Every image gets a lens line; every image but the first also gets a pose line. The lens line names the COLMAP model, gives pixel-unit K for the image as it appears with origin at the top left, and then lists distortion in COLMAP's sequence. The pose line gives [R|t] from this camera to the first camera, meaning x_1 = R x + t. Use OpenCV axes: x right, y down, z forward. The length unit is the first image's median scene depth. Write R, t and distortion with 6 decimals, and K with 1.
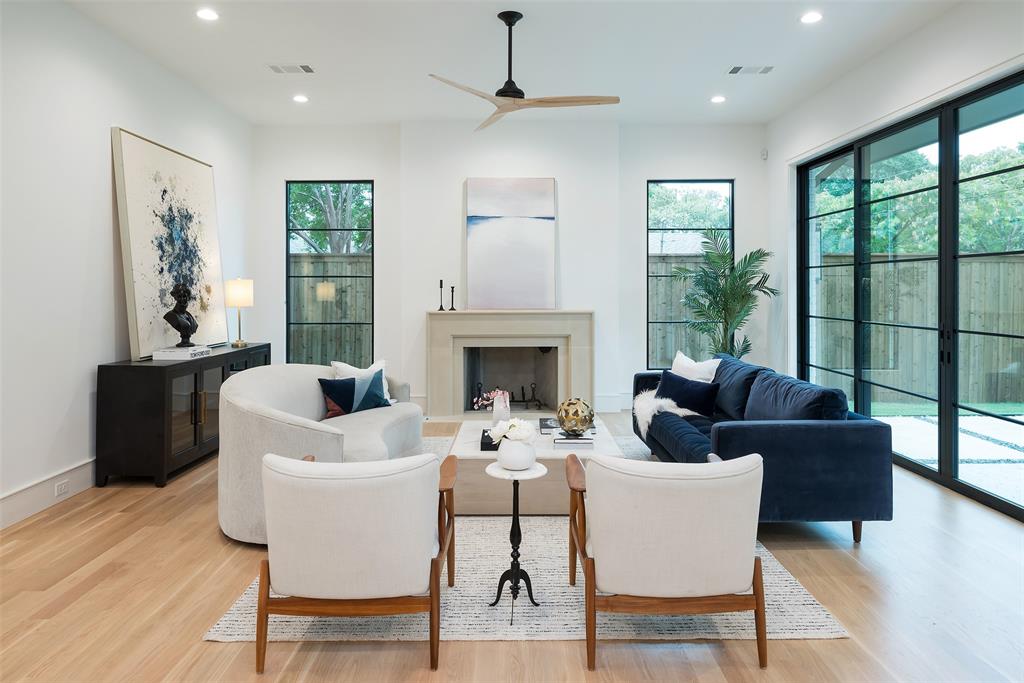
lens RADIAL K [[658.9, 0, 512.8], [0, 658.9, 287.5], [0, 0, 1]] dist [-0.009516, -0.001432]
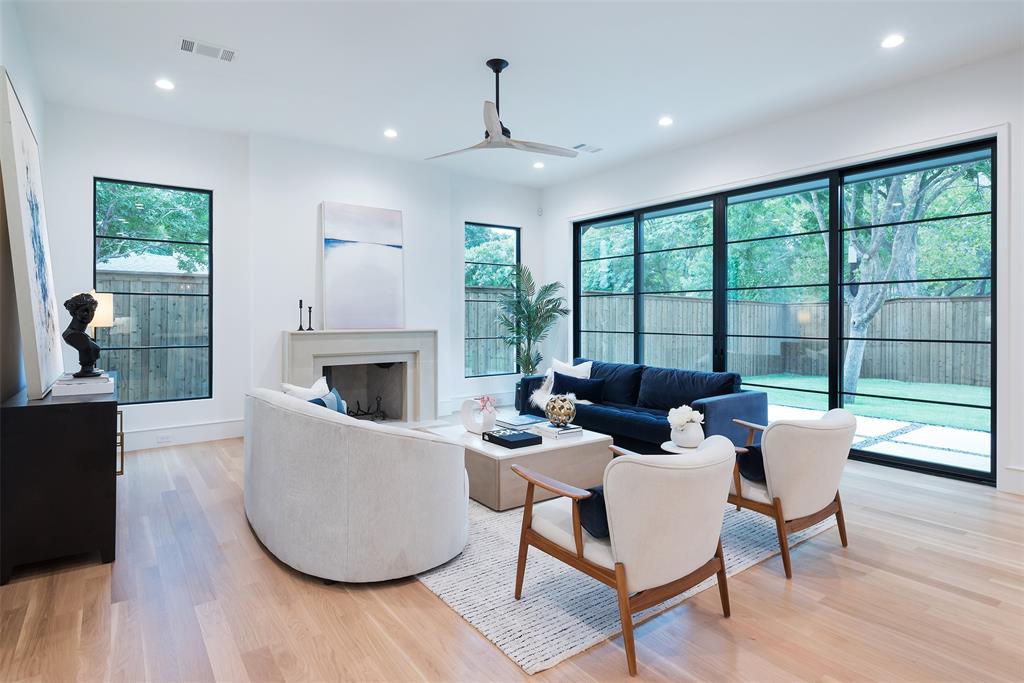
lens RADIAL K [[545.4, 0, 511.4], [0, 545.4, 318.8], [0, 0, 1]] dist [-0.009876, -0.000166]
pose [[0.809584, 0.000286, 0.587004, -0.333968], [-0.001809, 0.999996, 0.002009, 0.014676], [-0.587001, -0.002688, 0.809582, 0.144365]]
